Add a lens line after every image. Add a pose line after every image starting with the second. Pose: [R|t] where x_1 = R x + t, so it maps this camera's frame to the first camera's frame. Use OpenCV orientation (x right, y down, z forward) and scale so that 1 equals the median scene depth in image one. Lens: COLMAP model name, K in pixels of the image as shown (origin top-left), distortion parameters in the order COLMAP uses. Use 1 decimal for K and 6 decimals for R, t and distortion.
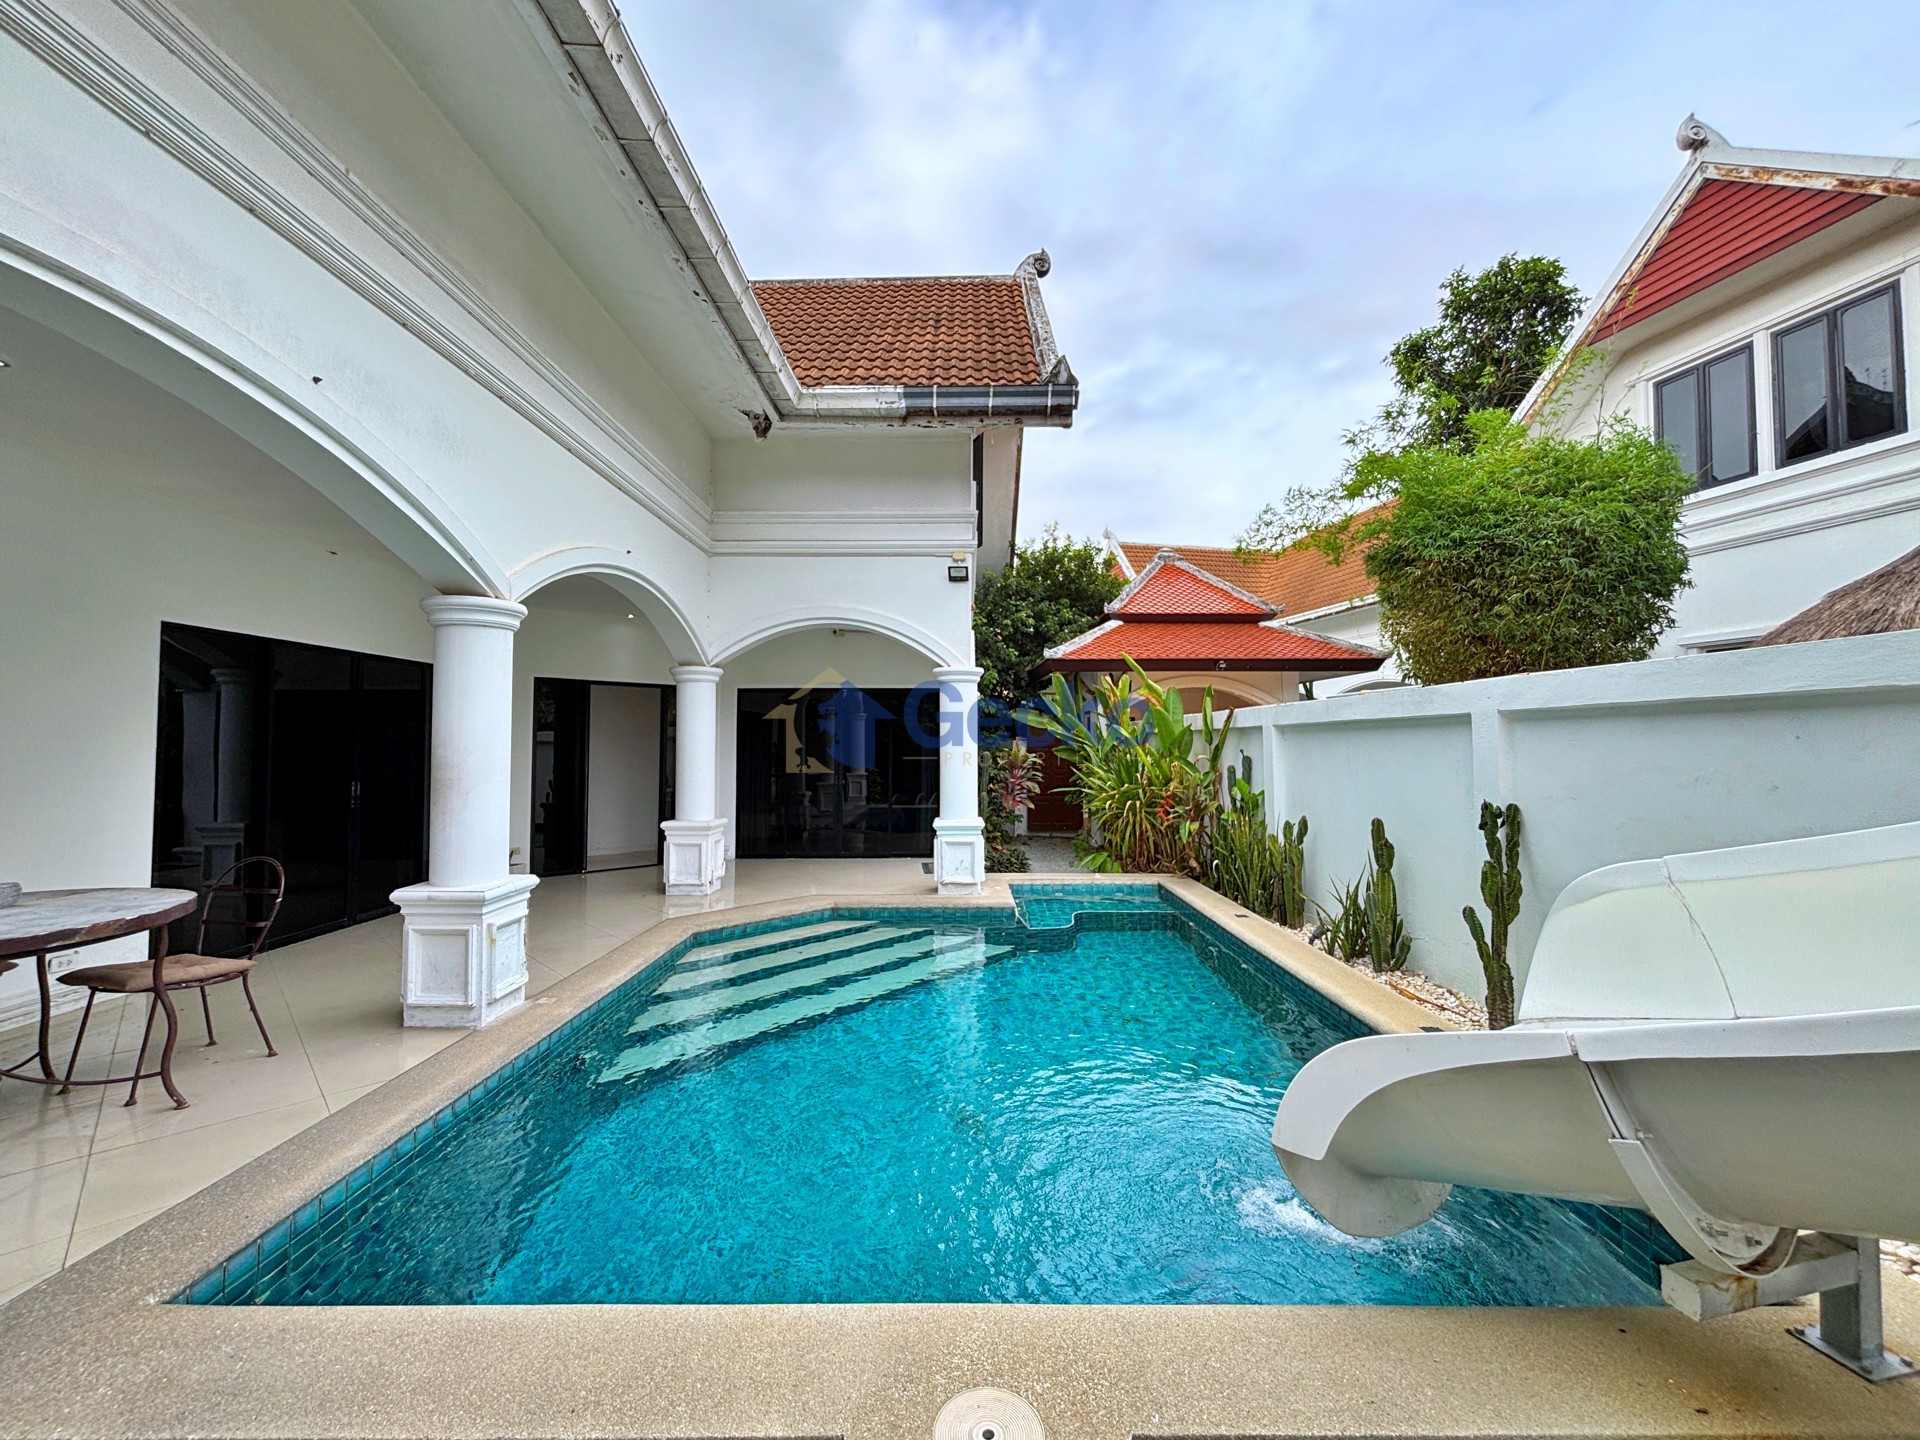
lens RADIAL K [[782.6, 0, 960.0], [0, 782.6, 720.0], [0, 0, 1]] dist [0.000440, -0.000130]
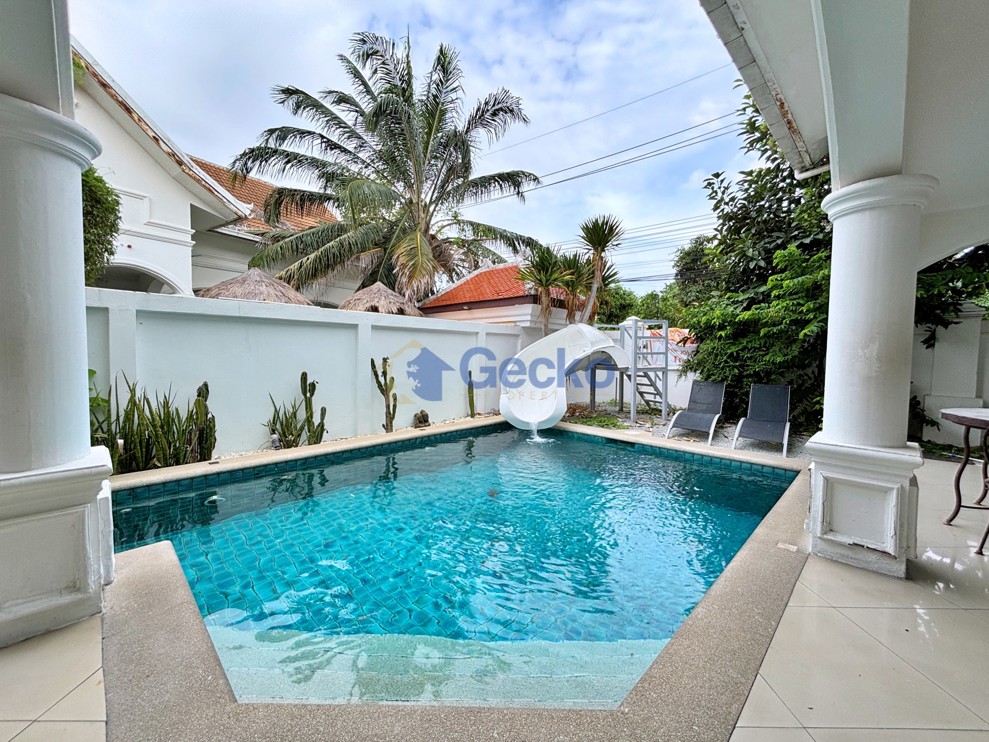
lens RADIAL K [[410.7, 0, 494.5], [0, 410.7, 371.0], [0, 0, 1]] dist [-0.000756, -0.000146]
pose [[-0.716581, -0.030408, 0.696841, -0.341051], [-0.028084, 0.999497, 0.014735, 0.062476], [-0.696939, -0.009011, -0.717074, 0.912064]]
